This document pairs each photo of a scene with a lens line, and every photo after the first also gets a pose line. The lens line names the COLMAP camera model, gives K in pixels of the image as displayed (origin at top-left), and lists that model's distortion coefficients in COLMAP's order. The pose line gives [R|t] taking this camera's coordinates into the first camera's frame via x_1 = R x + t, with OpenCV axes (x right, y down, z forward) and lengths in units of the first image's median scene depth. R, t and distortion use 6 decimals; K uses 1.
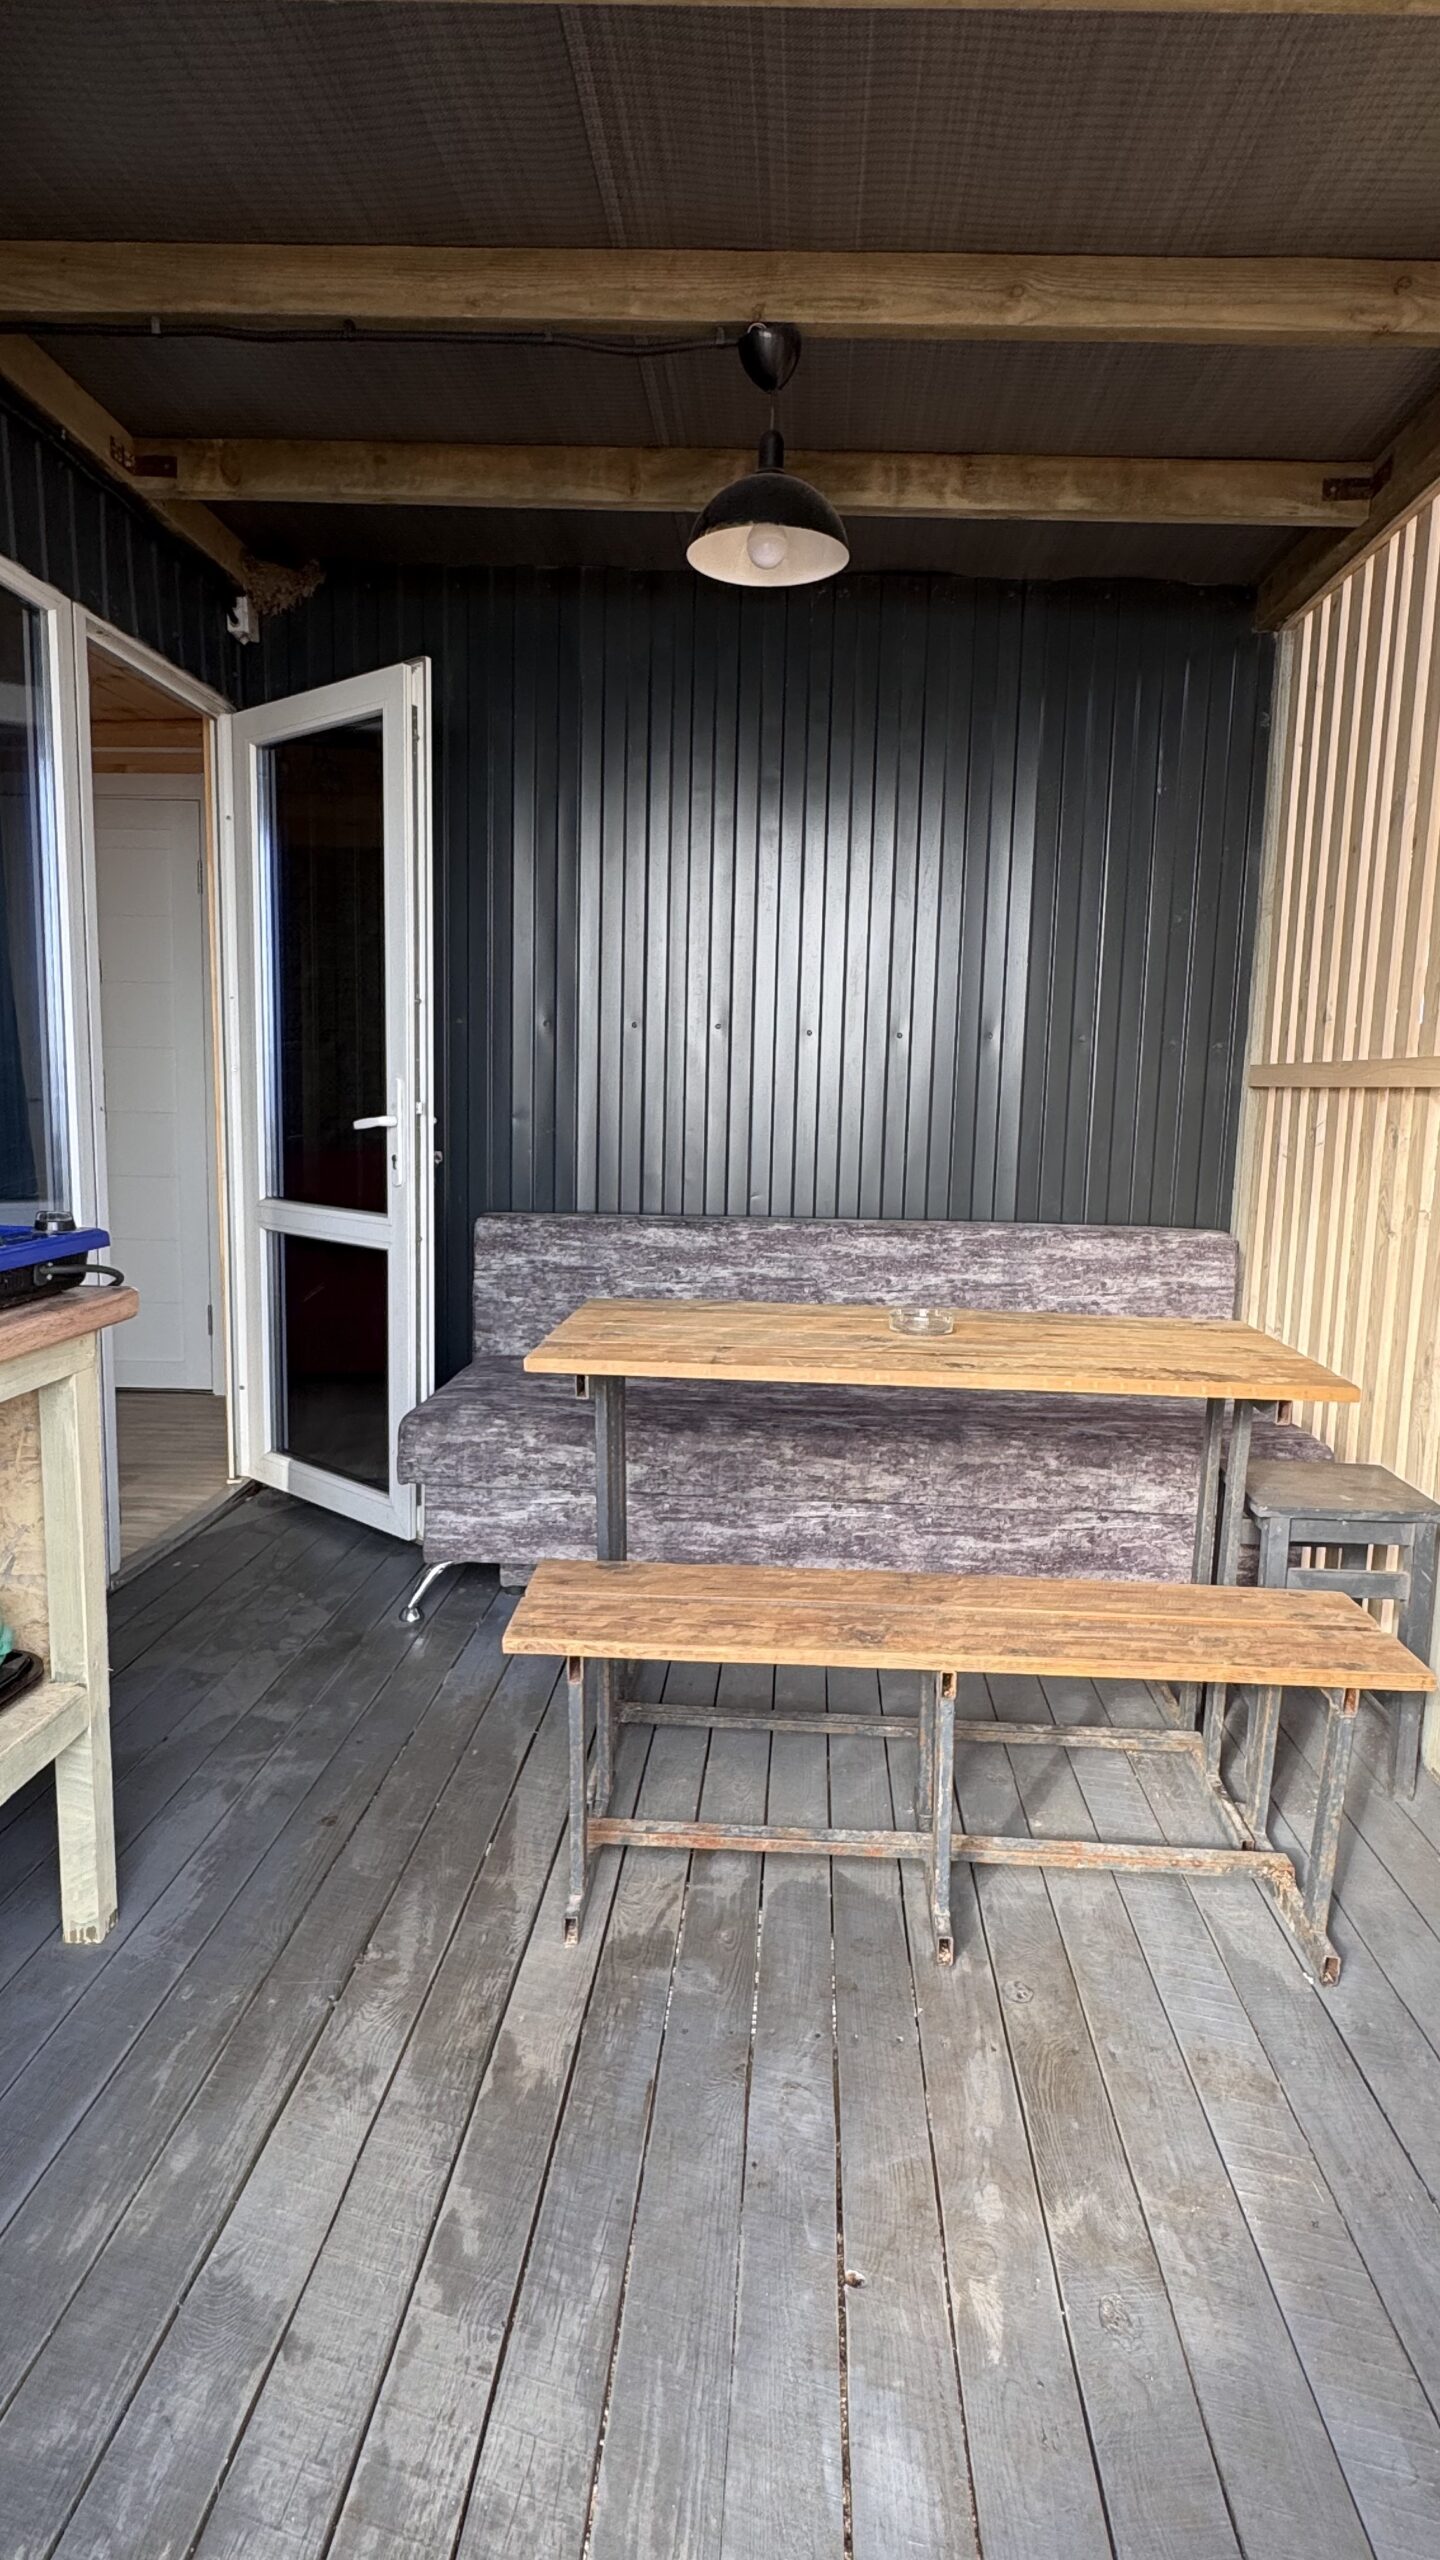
lens RADIAL K [[1428.6, 0, 720.0], [0, 1428.6, 1280.0], [0, 0, 1]] dist [-0.001937, 0.001271]
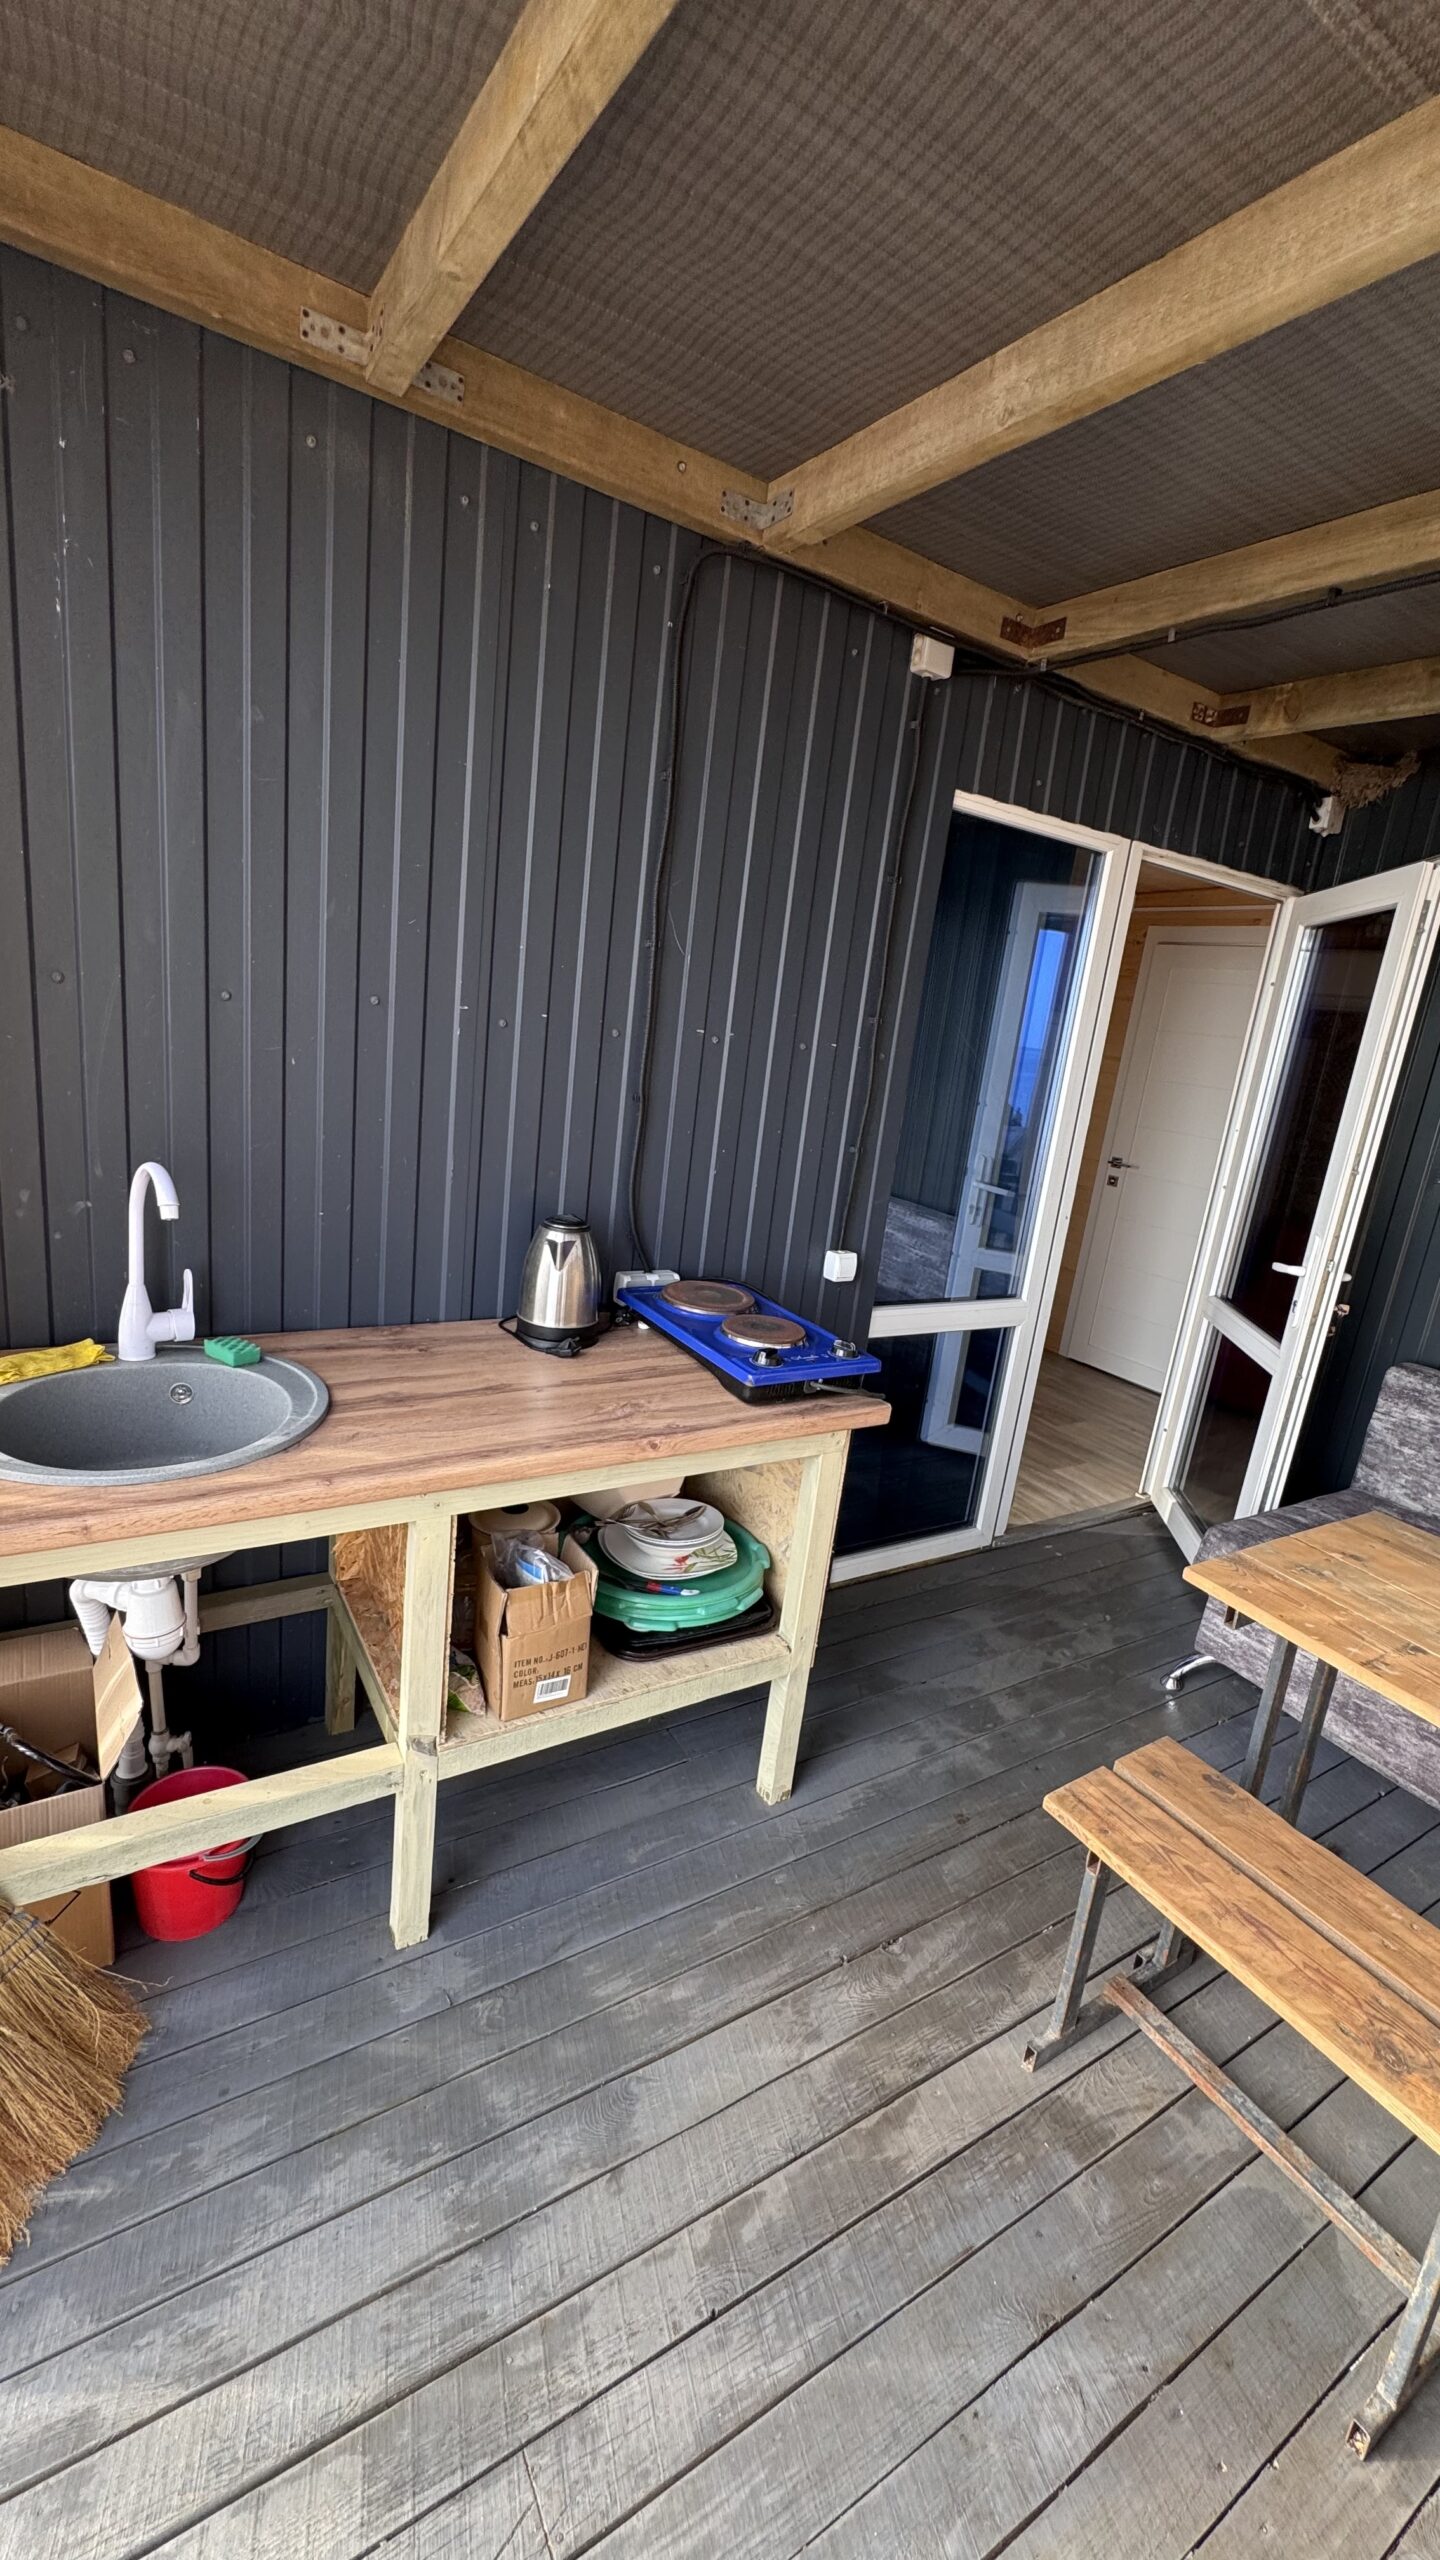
lens RADIAL K [[1020.3, 0, 720.0], [0, 1020.3, 1280.0], [0, 0, 1]] dist [-0.002759, 0.000055]
pose [[0.573889, 0.248175, -0.780424, 0.227796], [-0.211633, 0.965548, 0.151419, -0.214048], [0.791115, 0.078265, 0.606639, 0.240784]]
